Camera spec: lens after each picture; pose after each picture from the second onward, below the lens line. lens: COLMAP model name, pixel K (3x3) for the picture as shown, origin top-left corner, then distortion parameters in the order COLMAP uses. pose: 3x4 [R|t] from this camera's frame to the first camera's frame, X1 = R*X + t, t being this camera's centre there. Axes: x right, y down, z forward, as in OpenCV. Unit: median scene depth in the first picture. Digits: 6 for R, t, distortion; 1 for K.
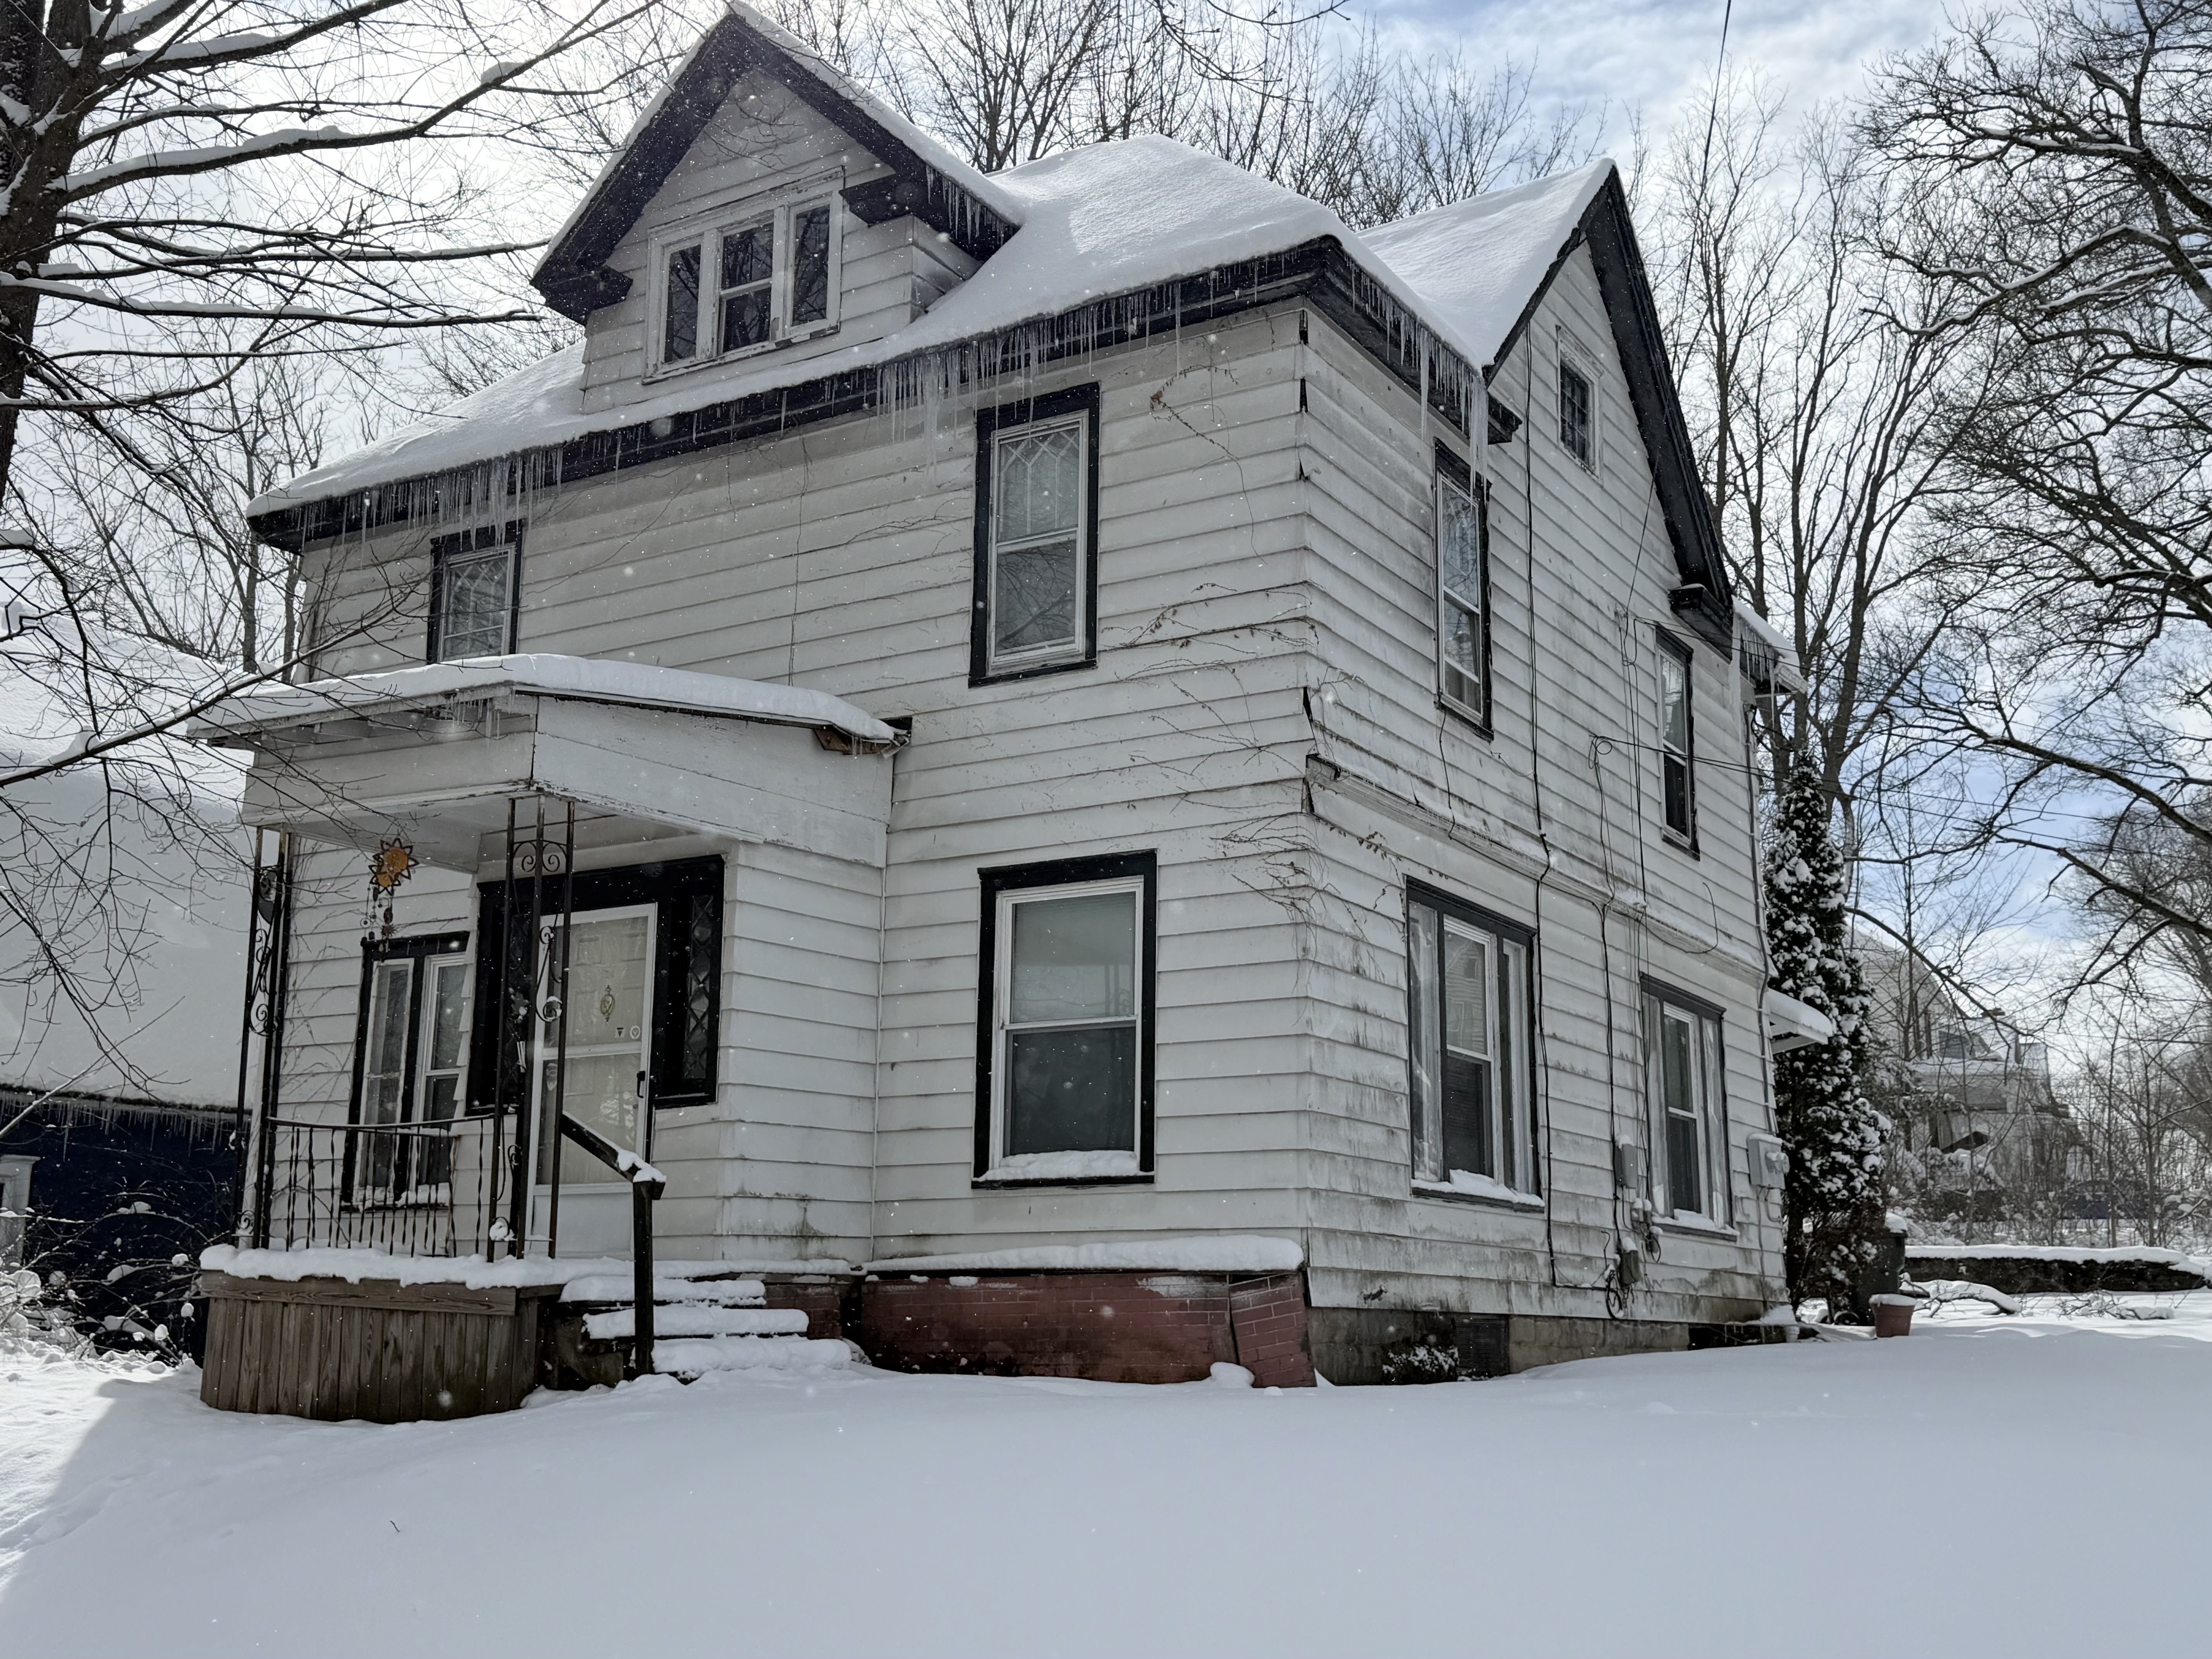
lens RADIAL K [[2261.0, 0, 1102.3], [0, 2261.0, 851.1], [0, 0, 1]] dist [0.069780, 0.000000]
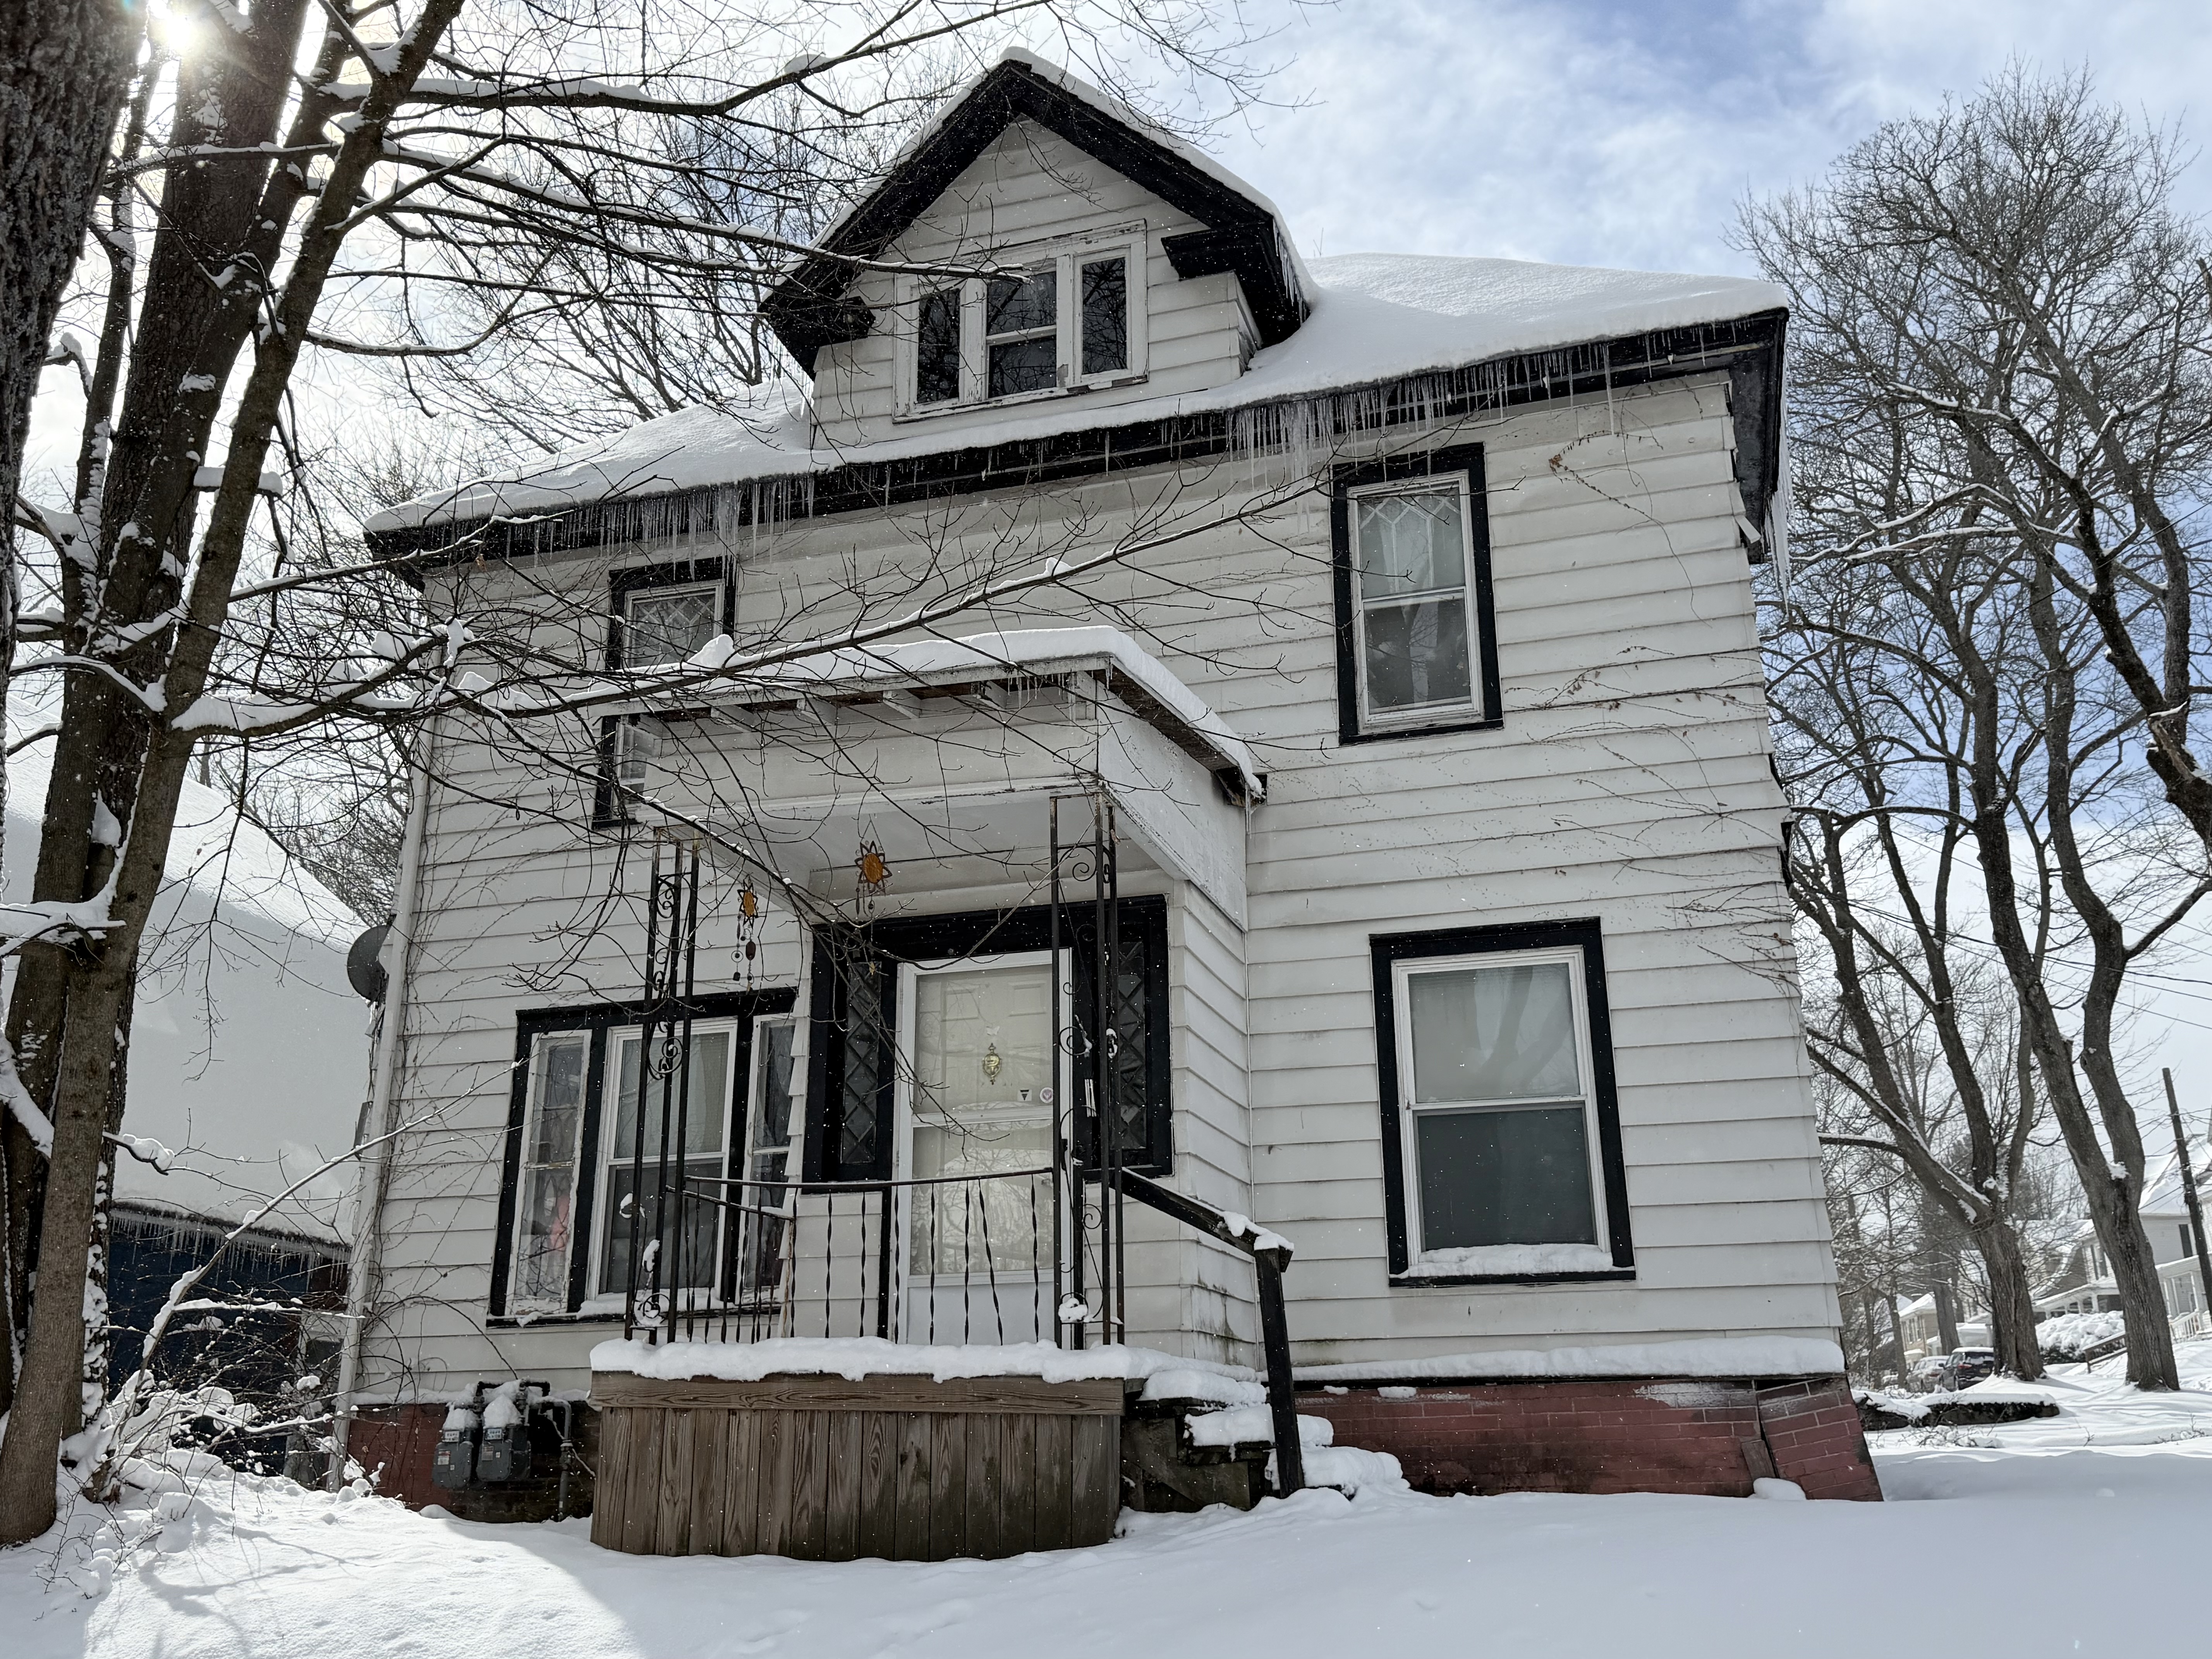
lens RADIAL K [[2017.8, 0, 1122.2], [0, 2017.8, 810.7], [0, 0, 1]] dist [0.075335, -0.062527]
pose [[0.967729, 0.066161, 0.243154, -0.360042], [-0.035762, 0.991210, -0.127374, 0.066716], [-0.249444, 0.114568, 0.961588, 0.227770]]
